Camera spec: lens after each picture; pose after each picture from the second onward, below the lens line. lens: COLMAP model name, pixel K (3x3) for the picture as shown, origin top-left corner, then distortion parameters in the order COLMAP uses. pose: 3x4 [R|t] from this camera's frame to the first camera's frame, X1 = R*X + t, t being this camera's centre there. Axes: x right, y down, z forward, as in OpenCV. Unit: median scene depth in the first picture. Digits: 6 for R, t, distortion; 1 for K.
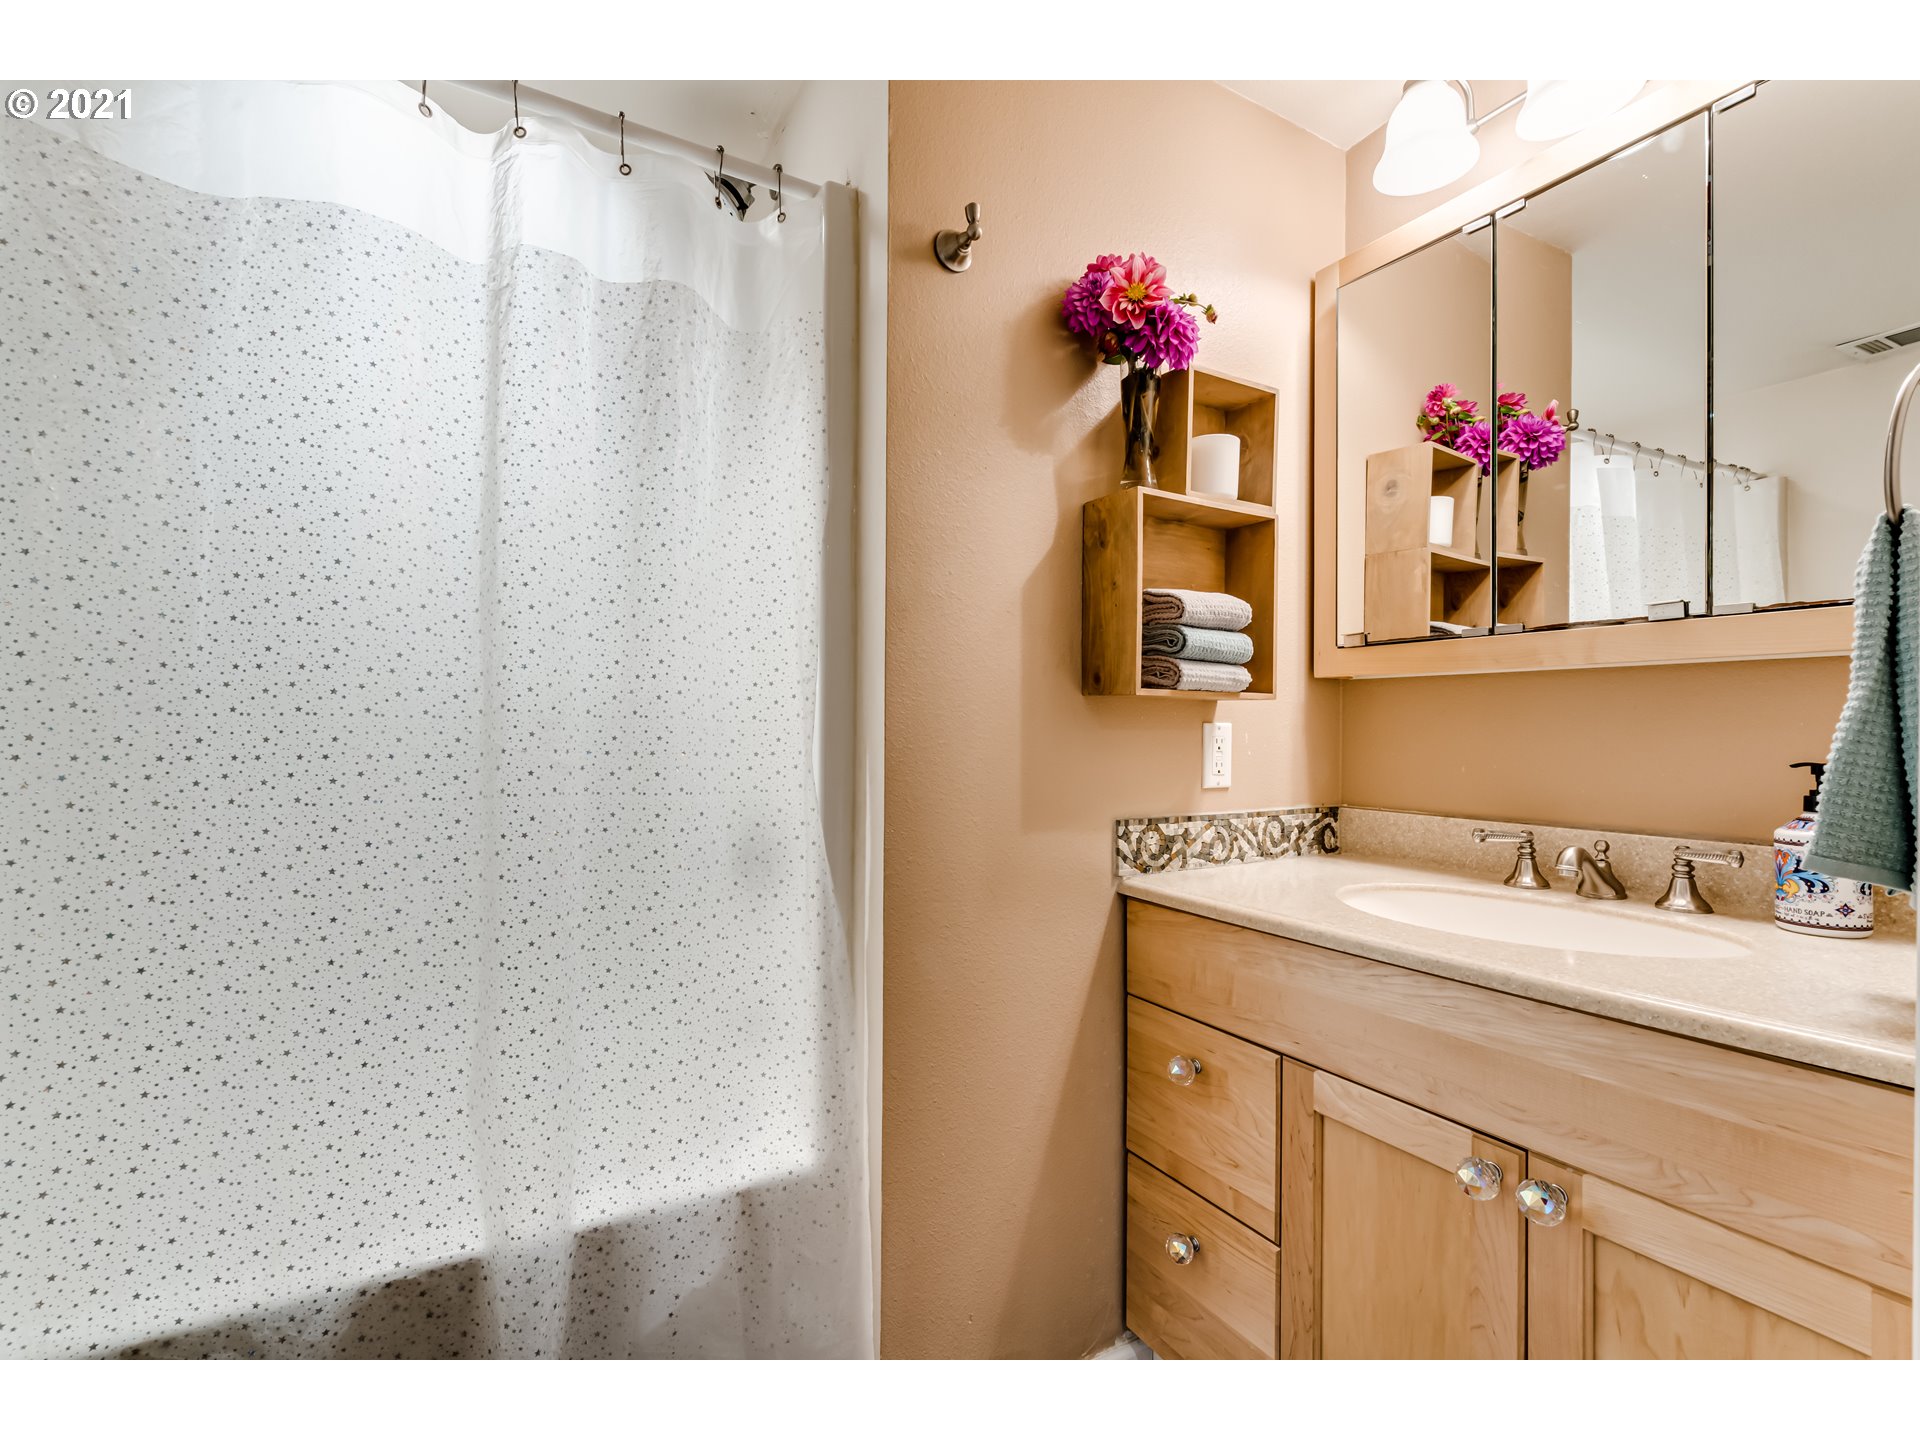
lens RADIAL K [[874.2, 0, 956.1], [0, 874.2, 723.3], [0, 0, 1]] dist [-0.002301, 0.001108]
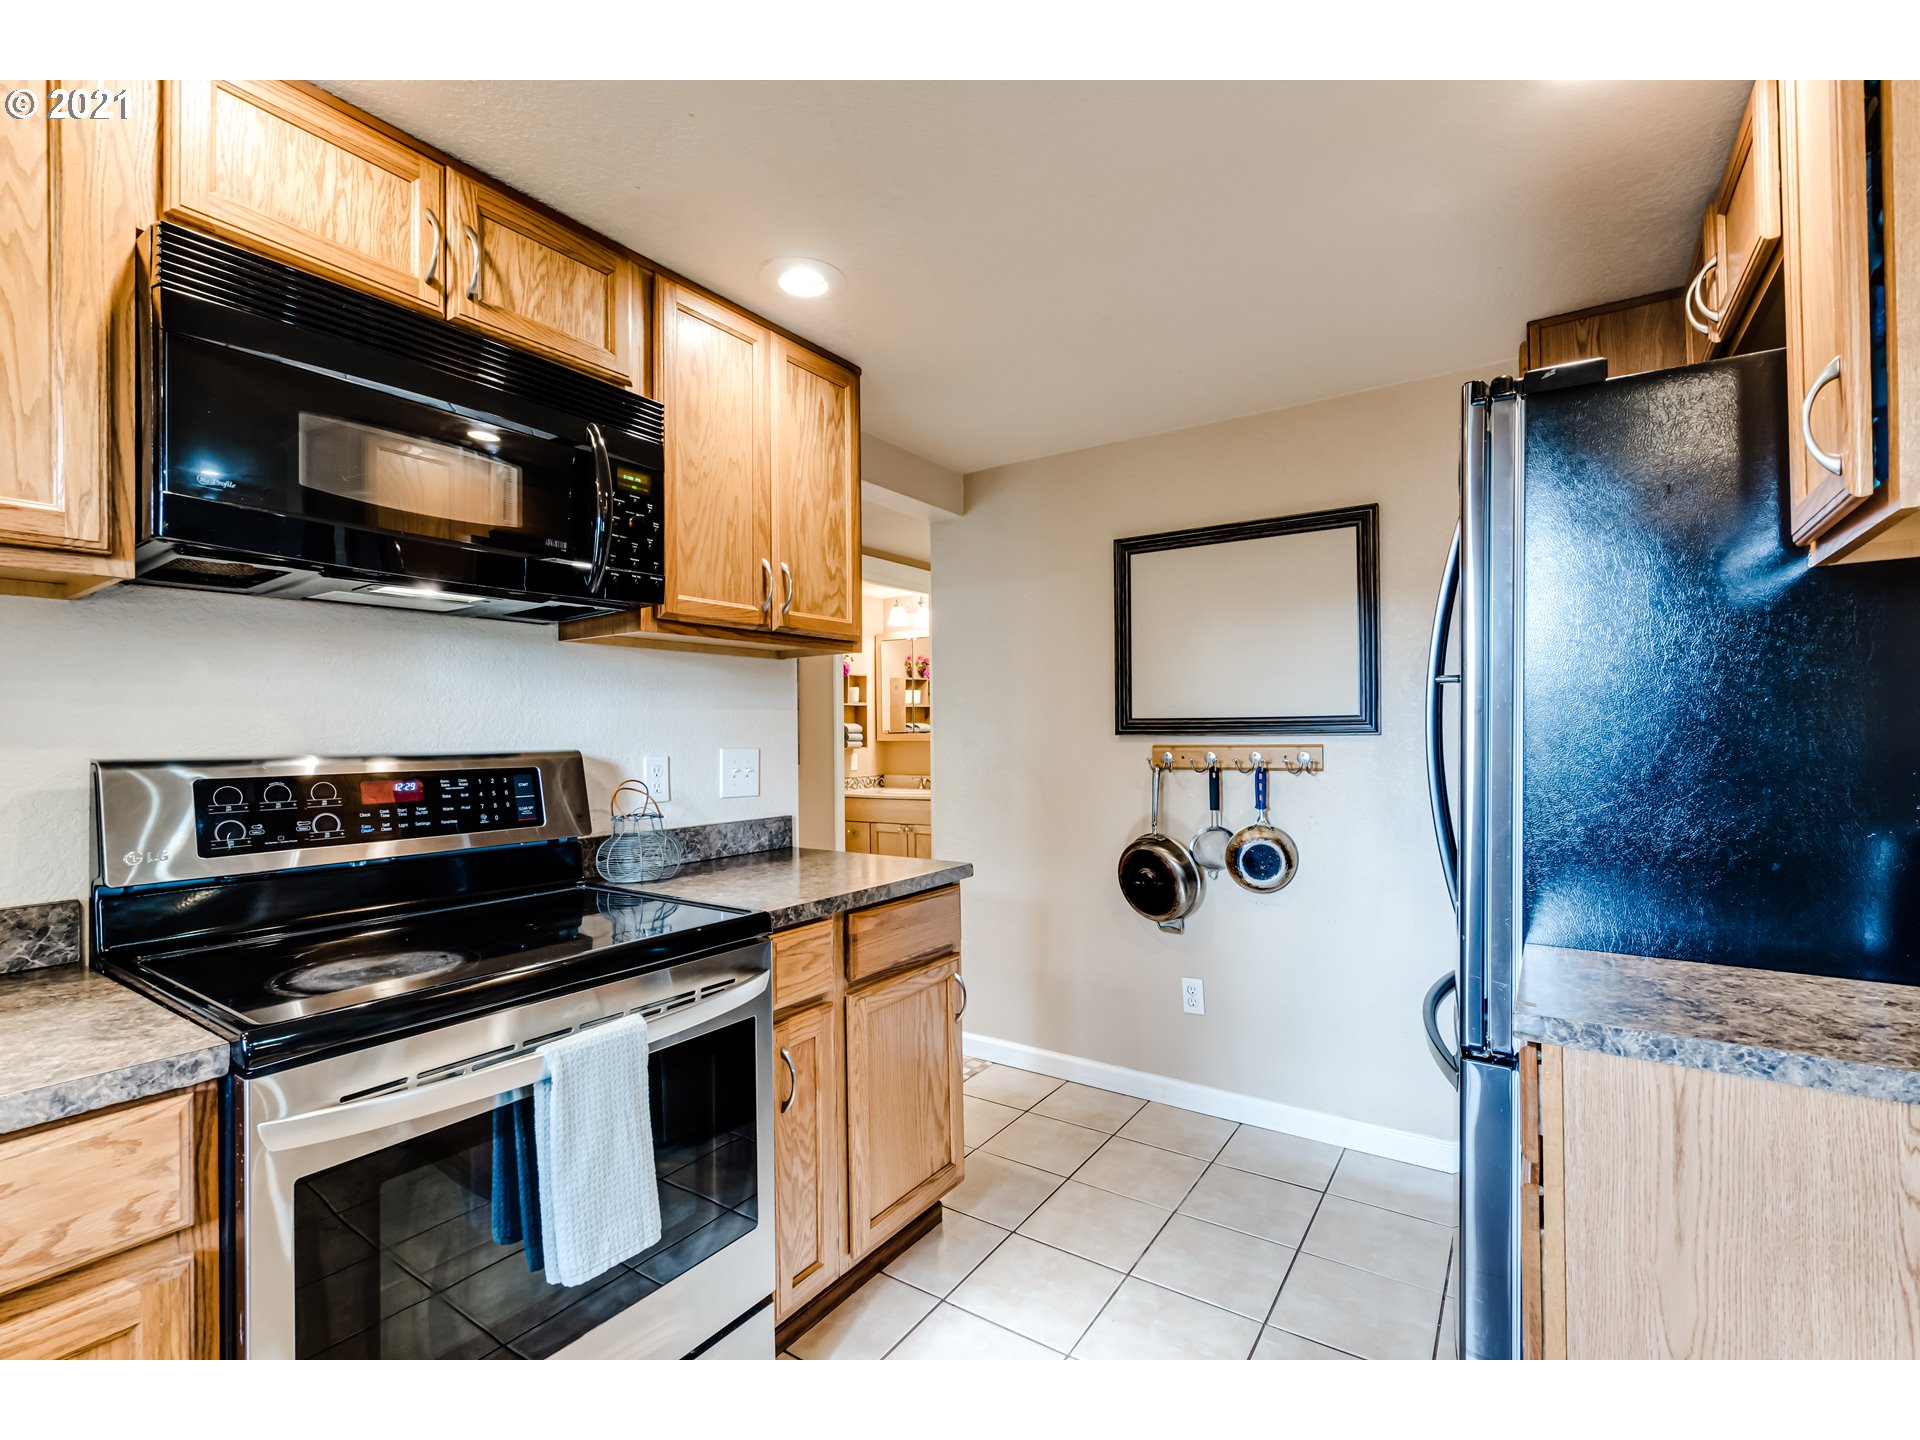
lens RADIAL K [[874.2, 0, 964.7], [0, 874.2, 725.7], [0, 0, 1]] dist [-0.002301, 0.001108]
pose [[0.891957, -0.014642, 0.451882, -1.126900], [0.018412, 0.999823, -0.003946, -0.111501], [-0.451745, 0.011840, 0.892069, -2.987524]]
